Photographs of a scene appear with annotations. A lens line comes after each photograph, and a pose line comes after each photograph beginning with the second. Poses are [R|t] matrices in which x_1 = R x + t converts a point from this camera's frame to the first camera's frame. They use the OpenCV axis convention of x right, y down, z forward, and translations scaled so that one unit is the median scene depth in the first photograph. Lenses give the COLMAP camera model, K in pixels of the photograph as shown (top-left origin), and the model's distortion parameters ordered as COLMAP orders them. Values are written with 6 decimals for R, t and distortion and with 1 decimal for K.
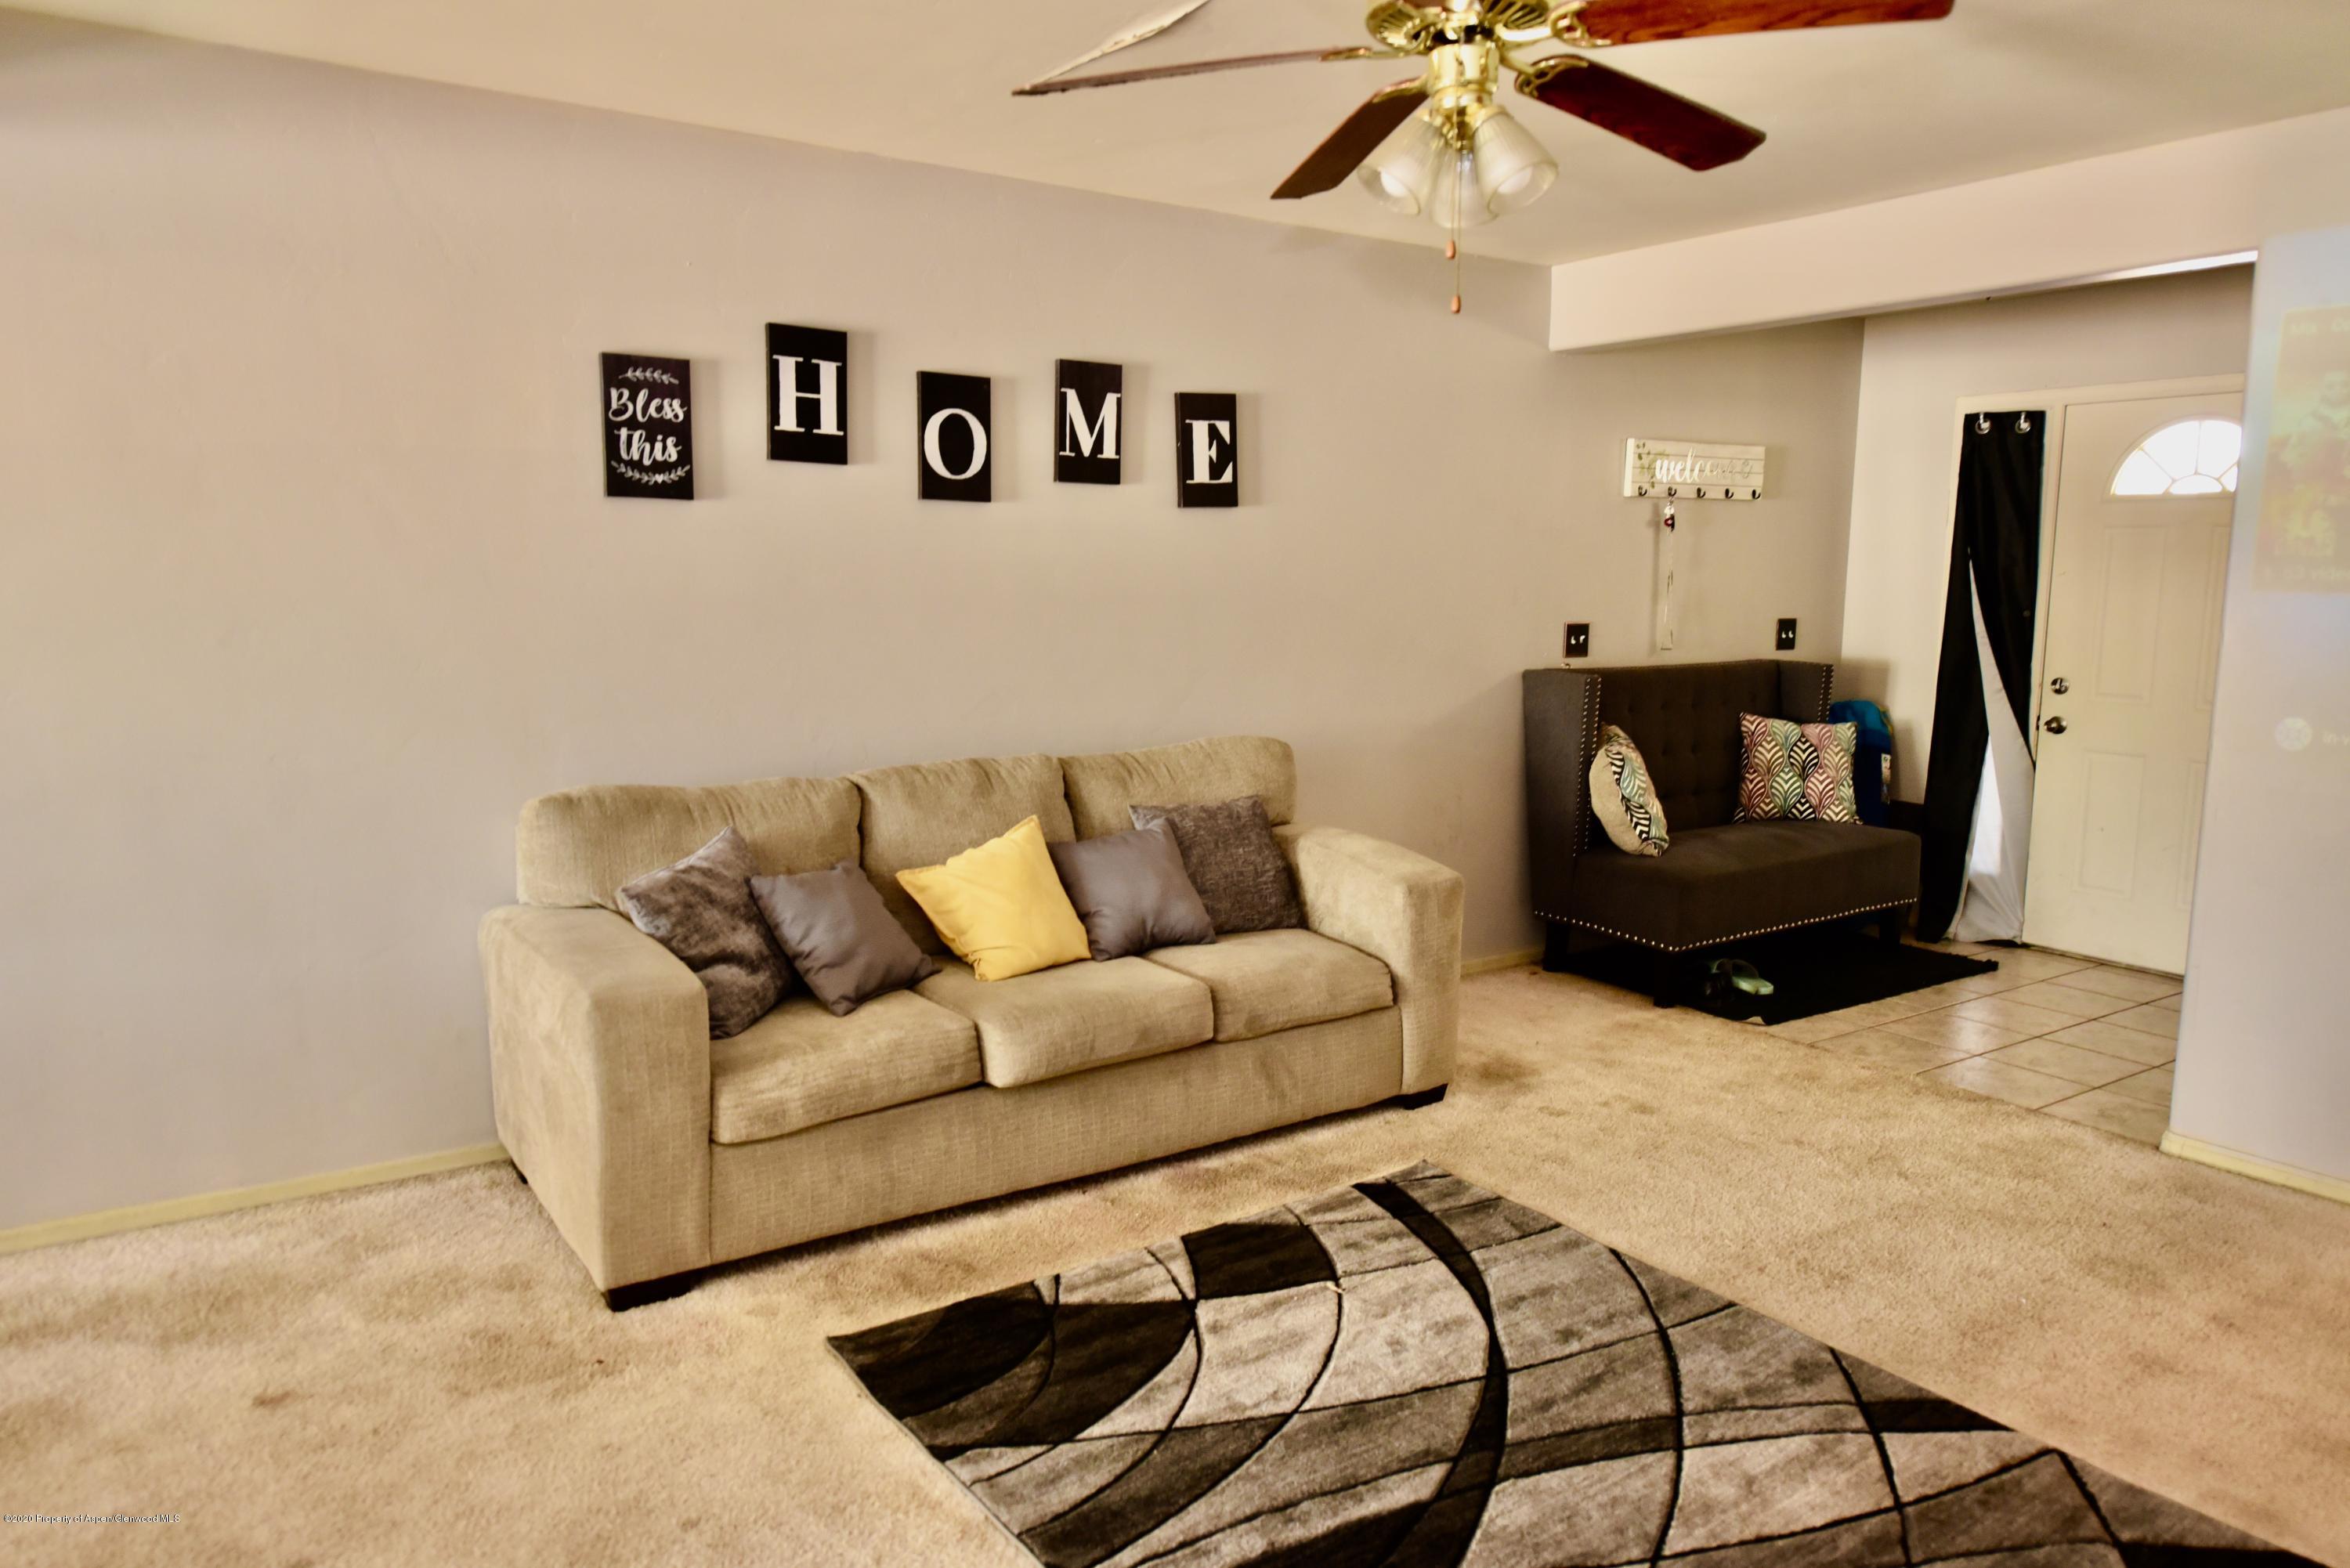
lens RADIAL K [[1498.0, 0, 1220.7], [0, 1498.0, 782.3], [0, 0, 1]] dist [0.044043, 0.000755]
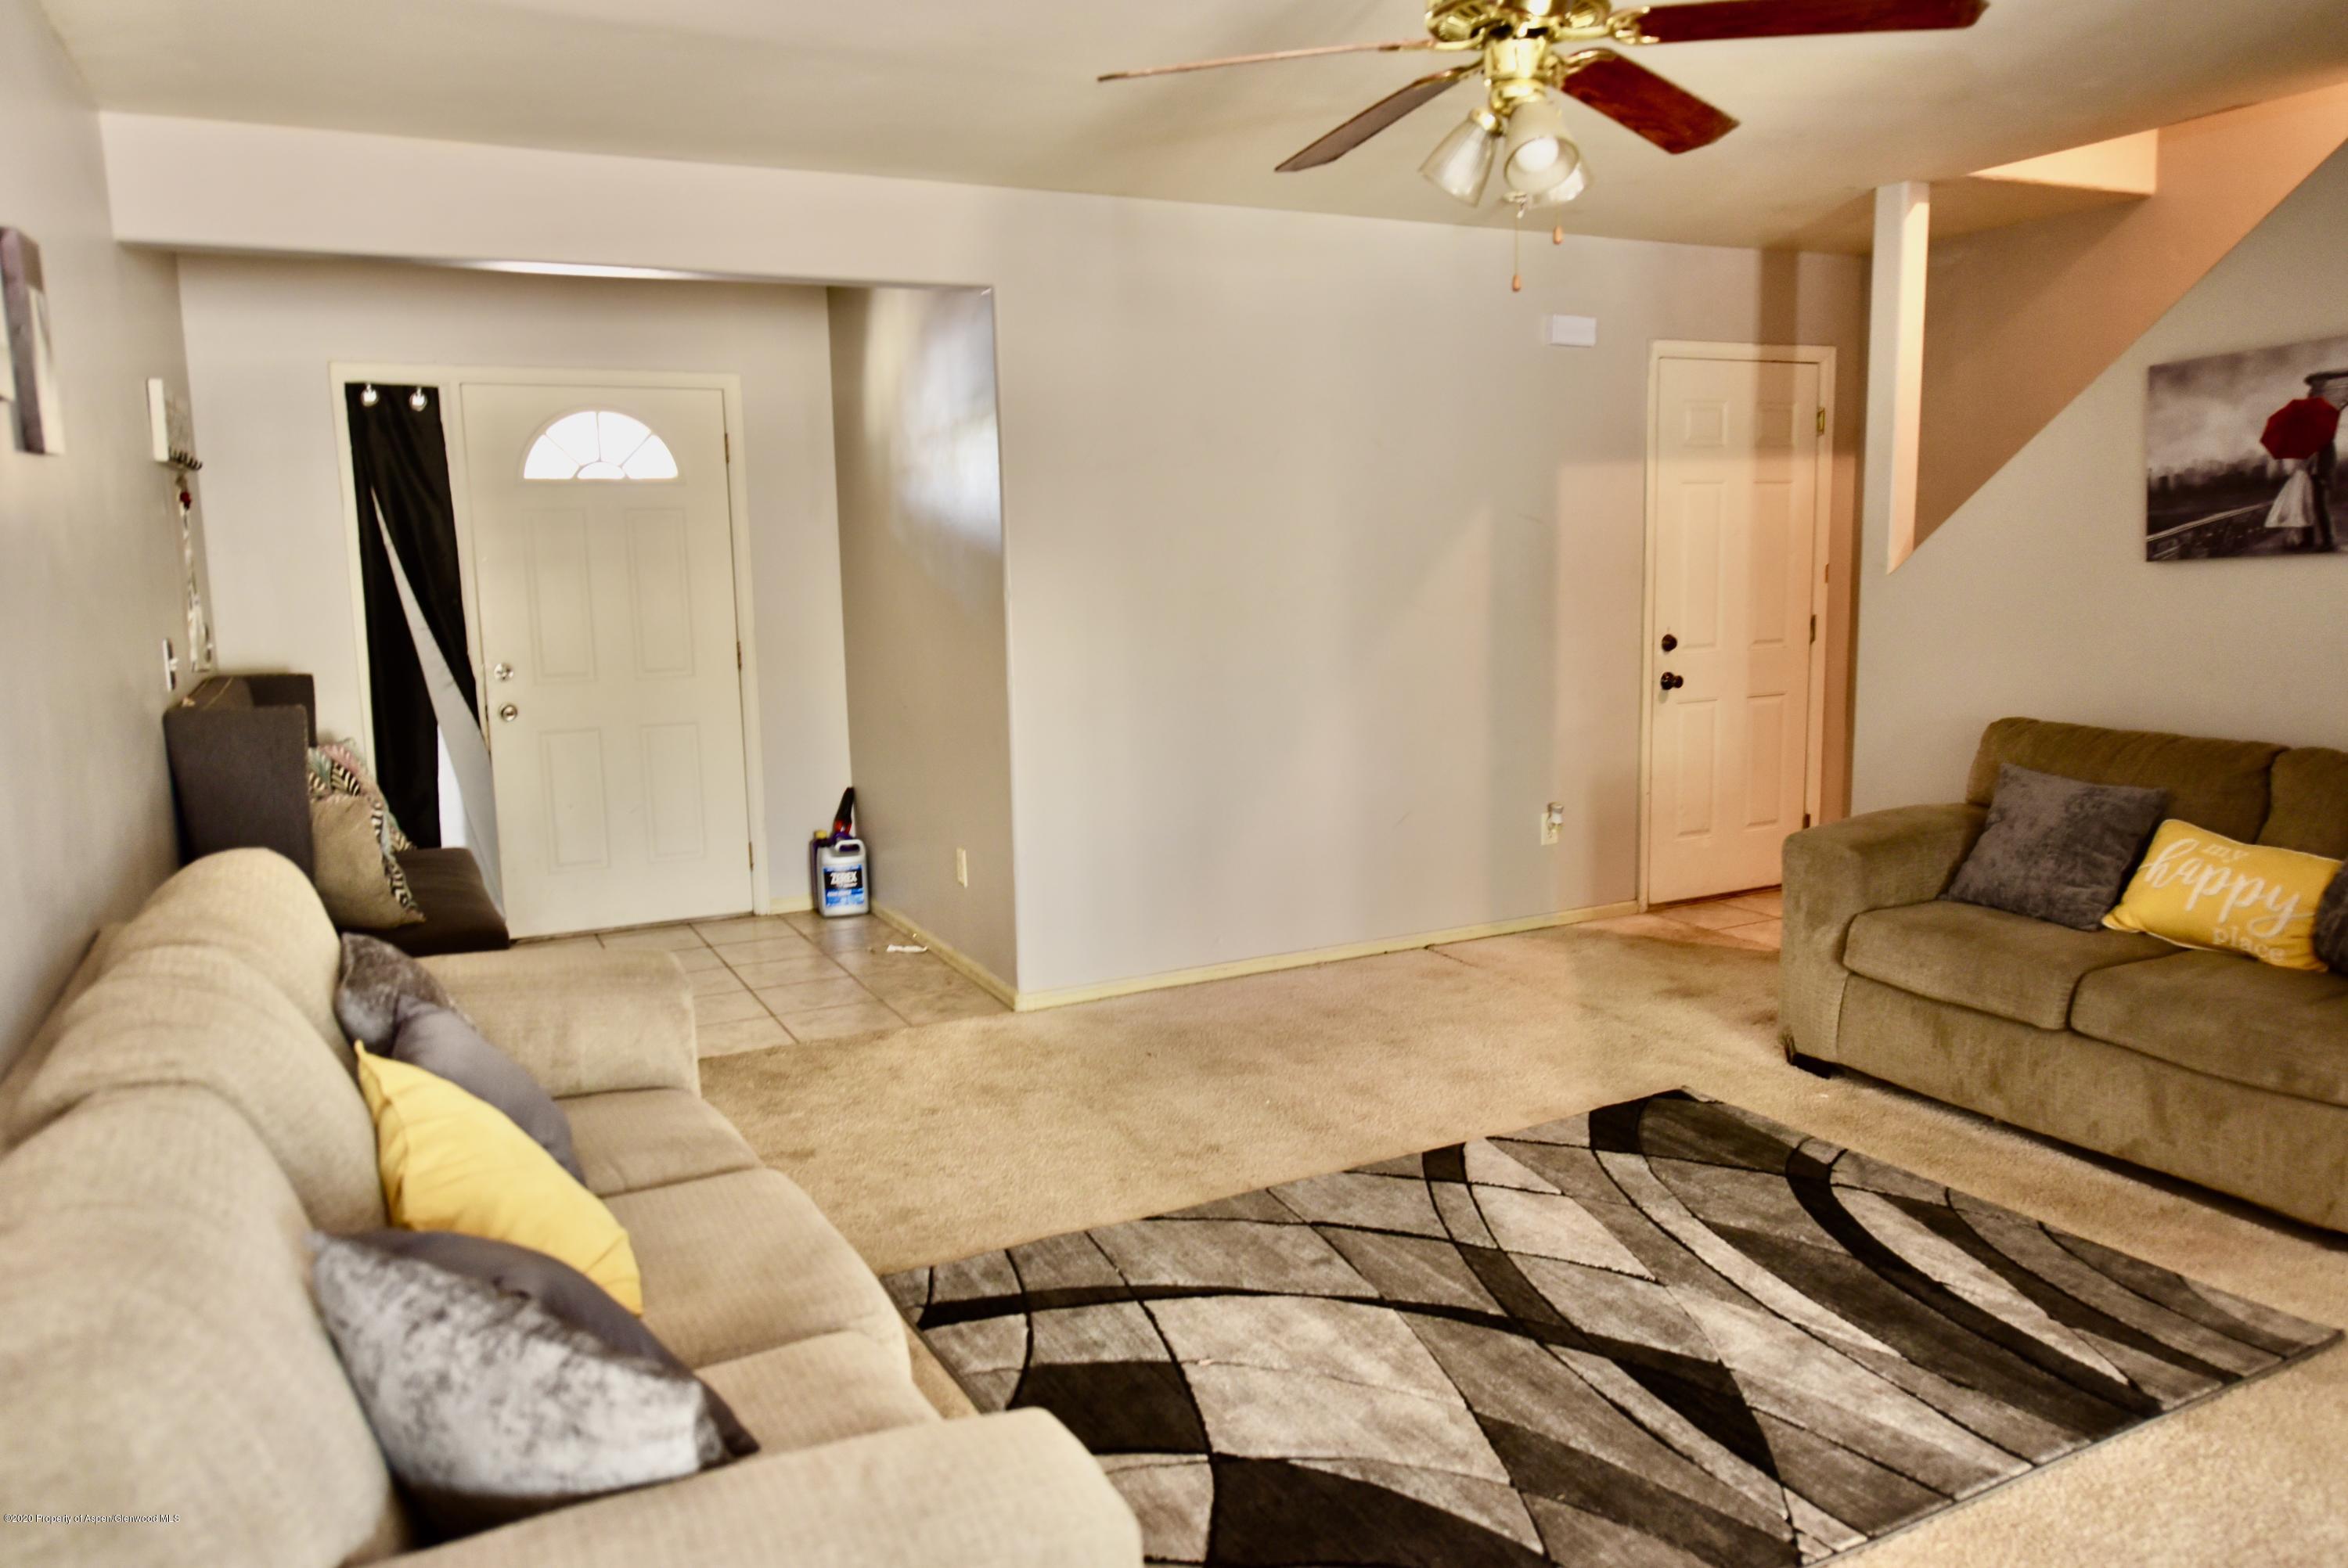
lens RADIAL K [[1616.7, 0, 1139.2], [0, 1616.7, 784.7], [0, 0, 1]] dist [0.000036, 0.000240]
pose [[0.178211, -0.156092, 0.971533, -0.649935], [0.163103, 0.978366, 0.127271, -0.095426], [-0.970381, 0.135779, 0.199814, 0.662826]]
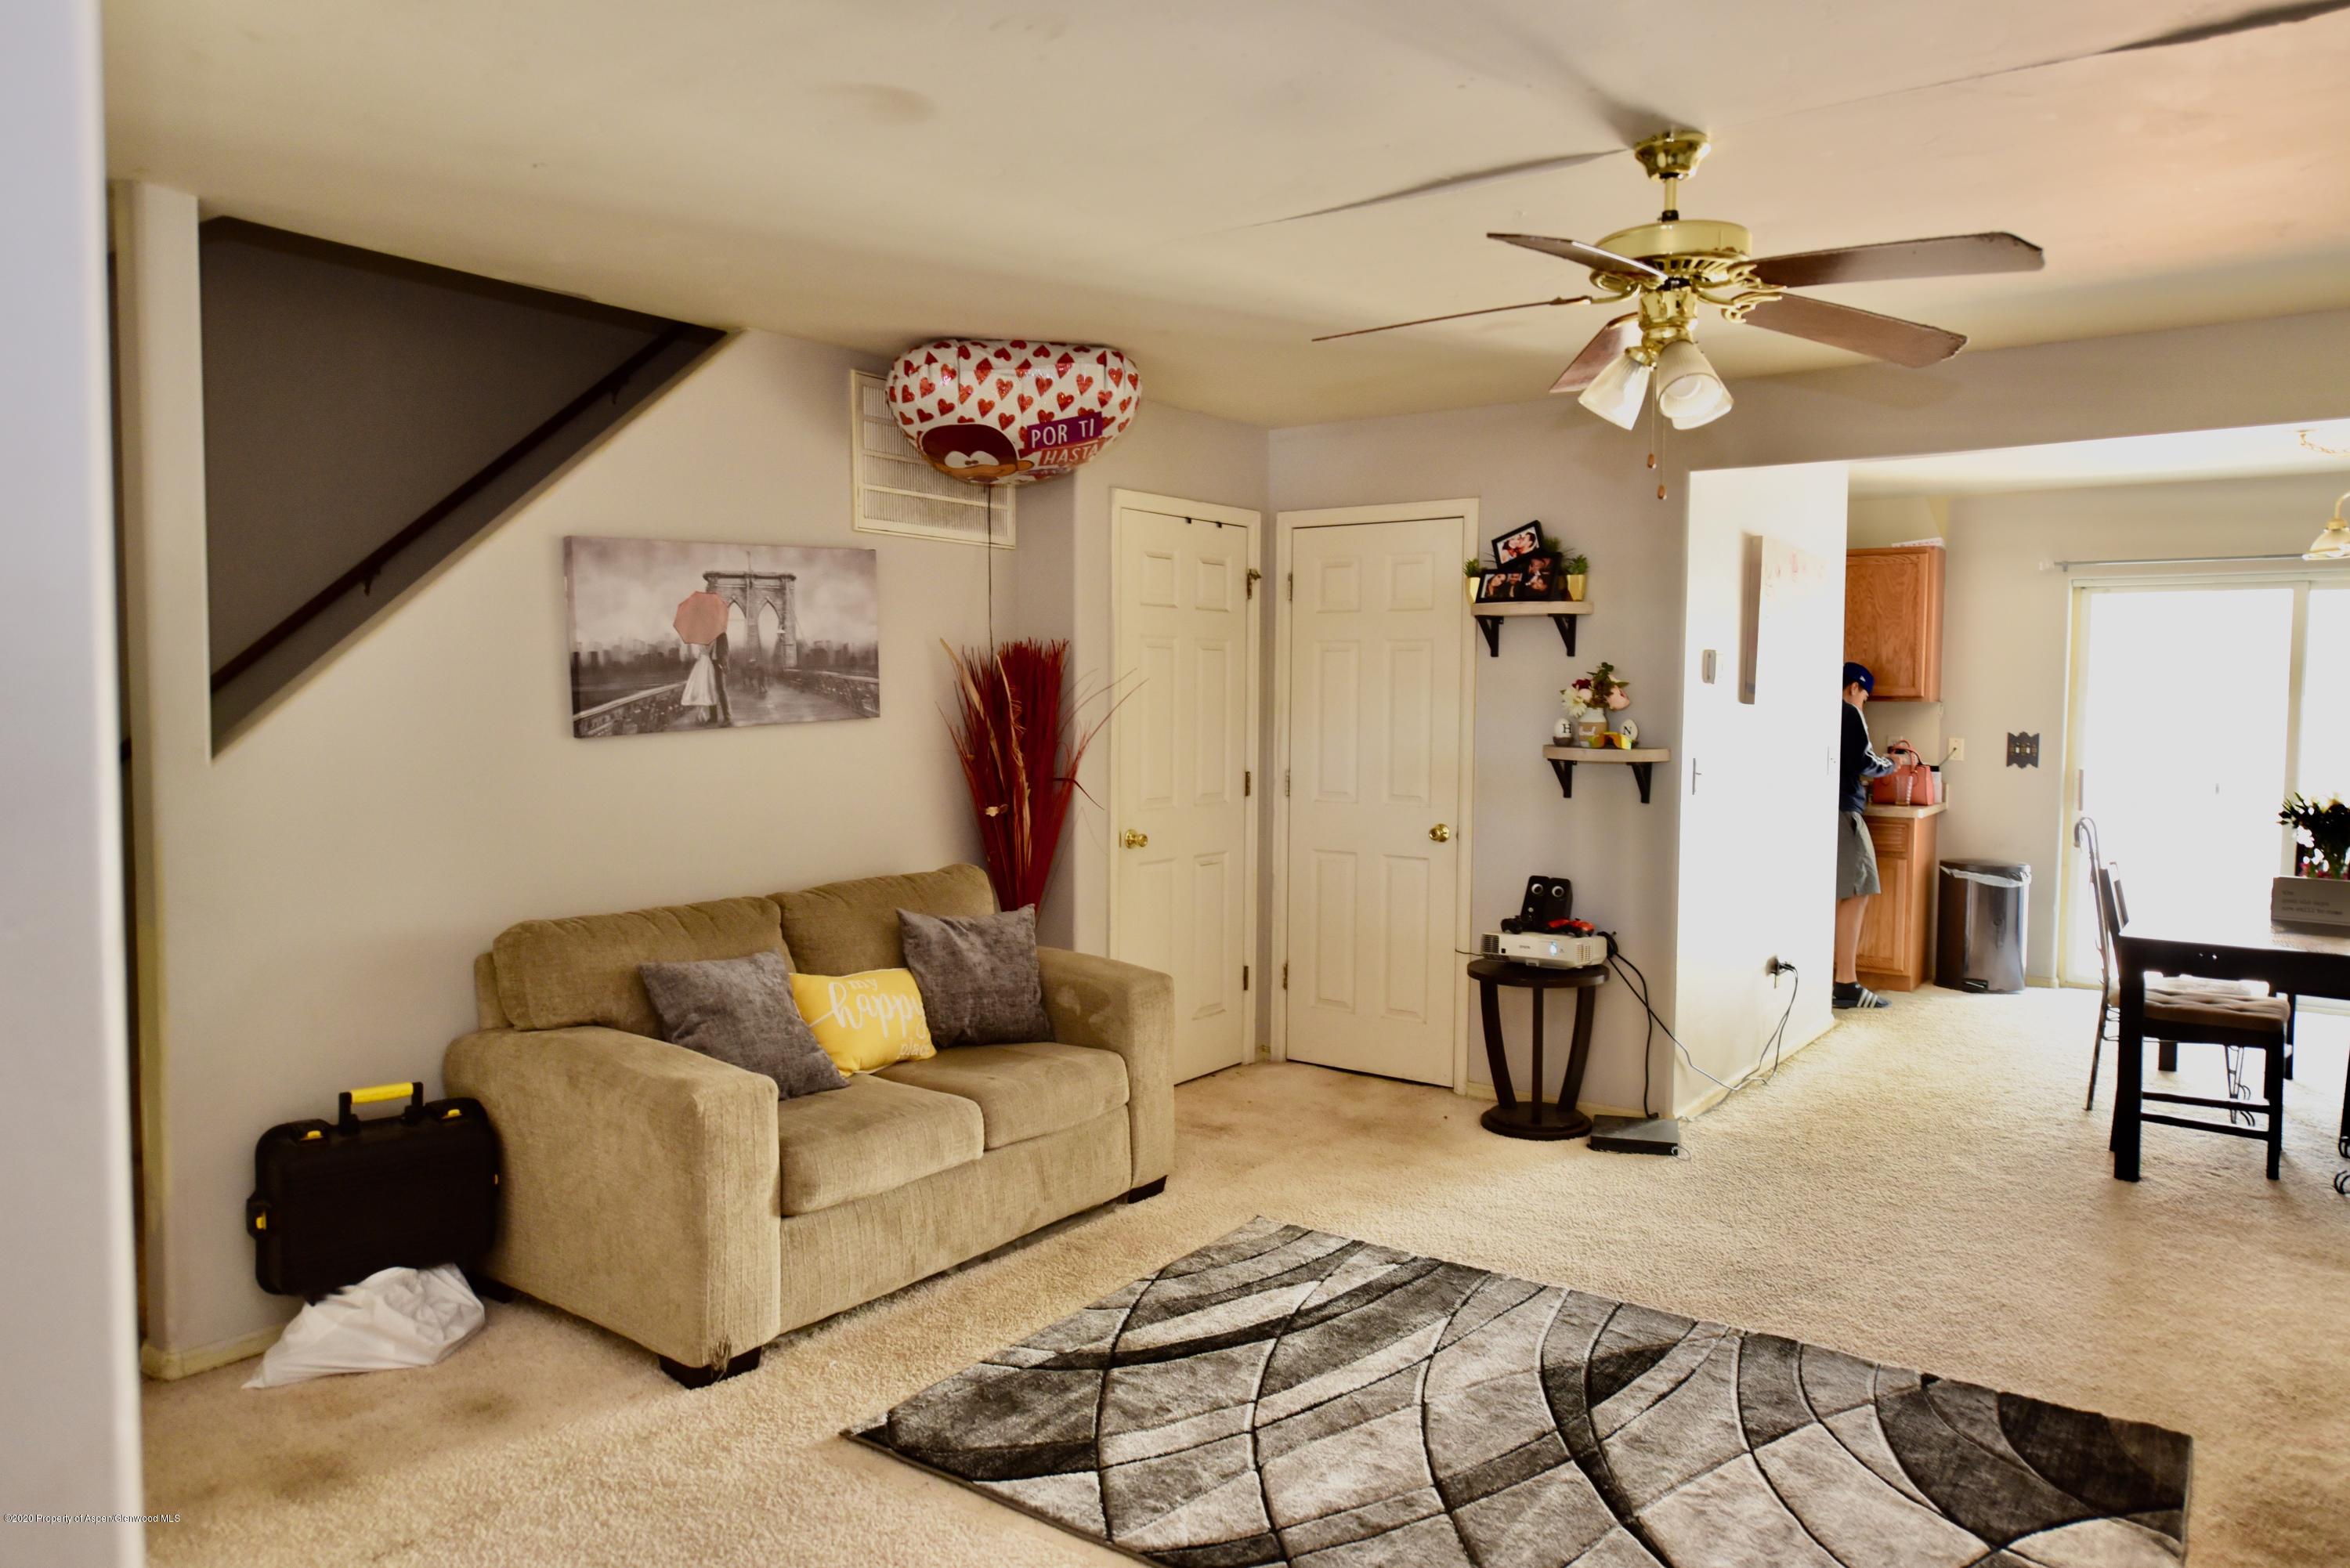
lens RADIAL K [[1618.2, 0, 1140.2], [0, 1618.2, 784.7], [0, 0, 1]] dist [0.000036, 0.000240]
pose [[-0.949358, 0.001288, -0.314194, 0.601104], [-0.061215, 0.980070, 0.188983, -0.187619], [0.308176, 0.198646, -0.930359, 1.320529]]
